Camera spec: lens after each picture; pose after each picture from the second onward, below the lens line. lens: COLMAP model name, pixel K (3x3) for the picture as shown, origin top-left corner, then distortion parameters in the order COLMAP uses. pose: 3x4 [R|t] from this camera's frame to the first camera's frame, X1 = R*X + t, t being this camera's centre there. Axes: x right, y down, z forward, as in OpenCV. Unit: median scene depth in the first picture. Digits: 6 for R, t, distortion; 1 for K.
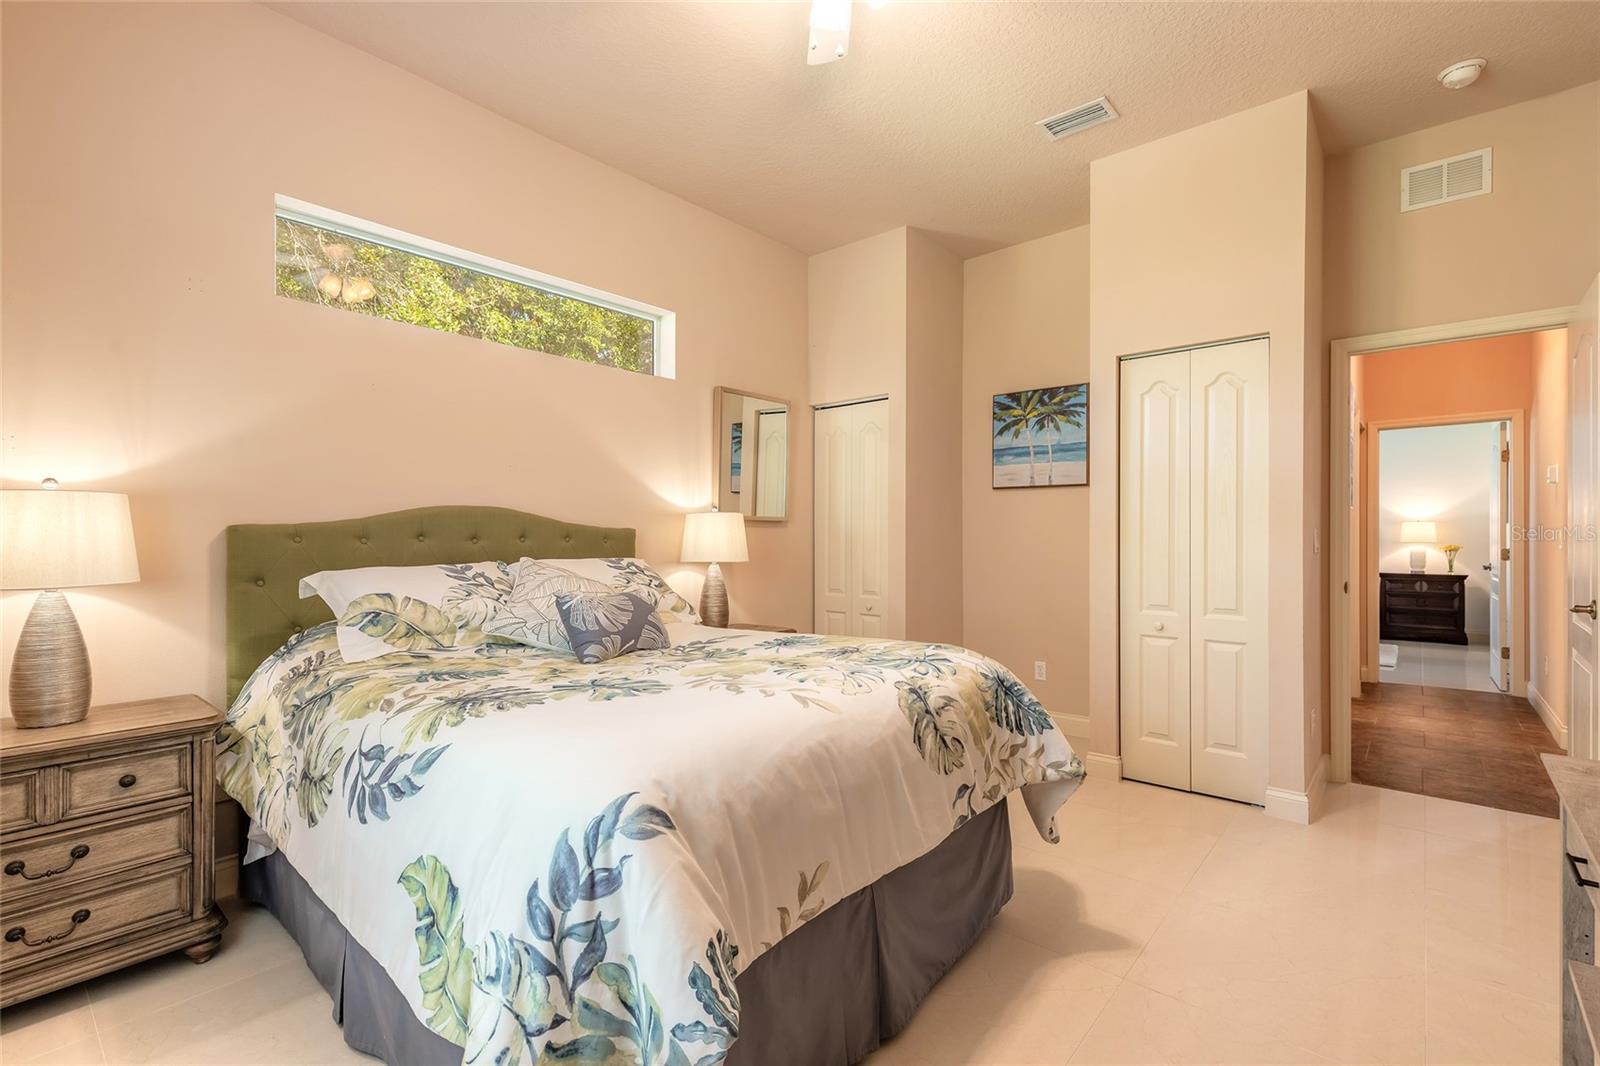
lens RADIAL K [[719.0, 0, 814.8], [0, 719.0, 530.5], [0, 0, 1]] dist [0.006813, -0.001927]
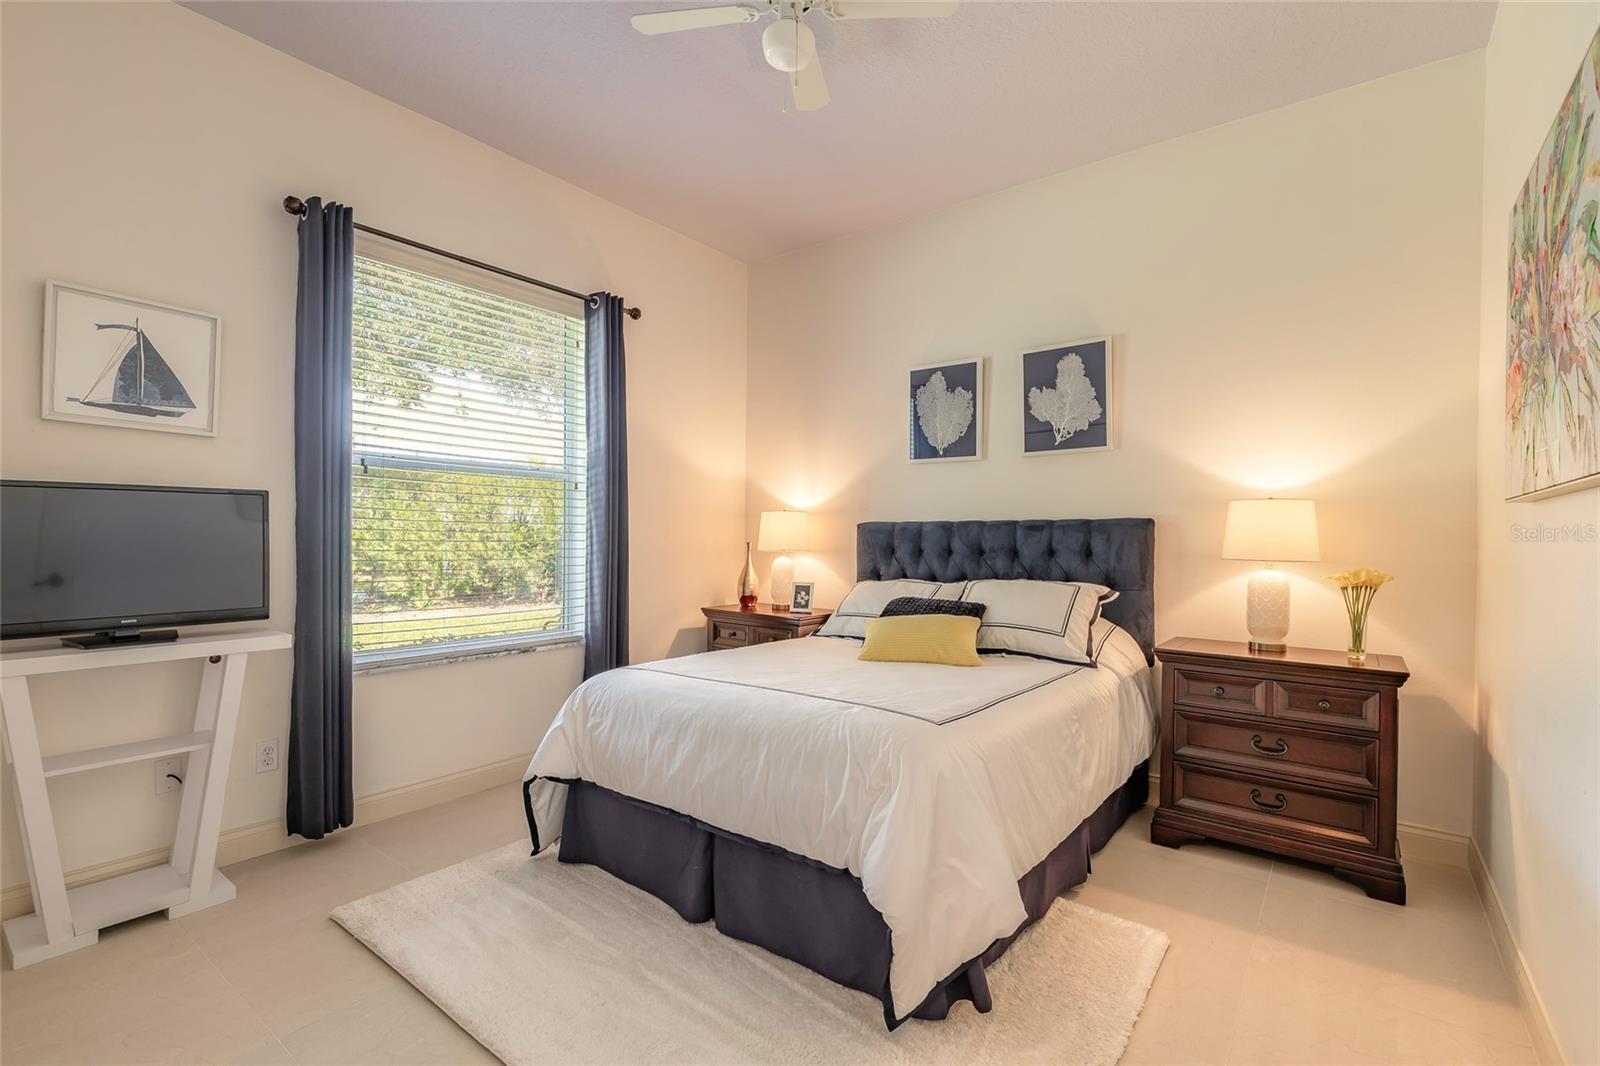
lens RADIAL K [[719.0, 0, 802.9], [0, 719.0, 528.6], [0, 0, 1]] dist [0.006813, -0.001927]
pose [[0.998774, 0.006297, 0.049110, 0.605474], [-0.006473, 0.999973, 0.003413, 0.001819], [-0.049087, -0.003726, 0.998788, 0.677060]]
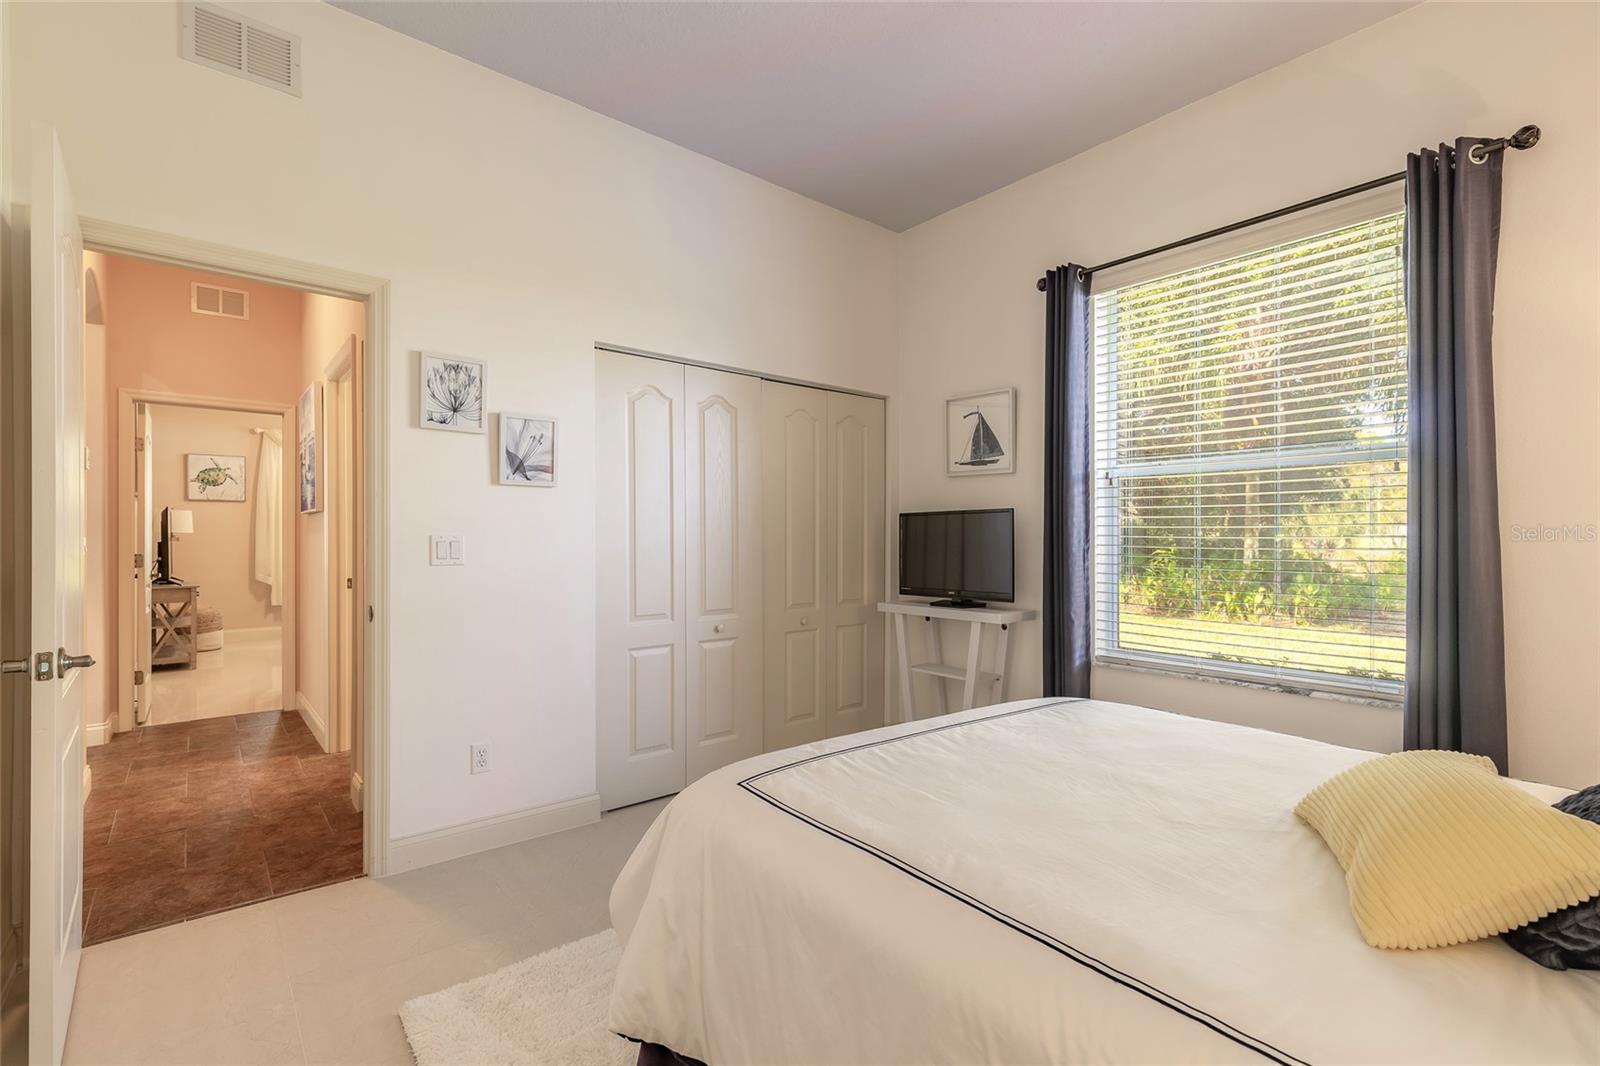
lens RADIAL K [[719.0, 0, 808.8], [0, 719.0, 540.6], [0, 0, 1]] dist [0.006813, -0.001927]
pose [[-0.186732, 0.004703, -0.982400, 1.068278], [0.010637, 0.999940, 0.002765, 0.007397], [0.982353, -0.009934, -0.186771, 1.260304]]
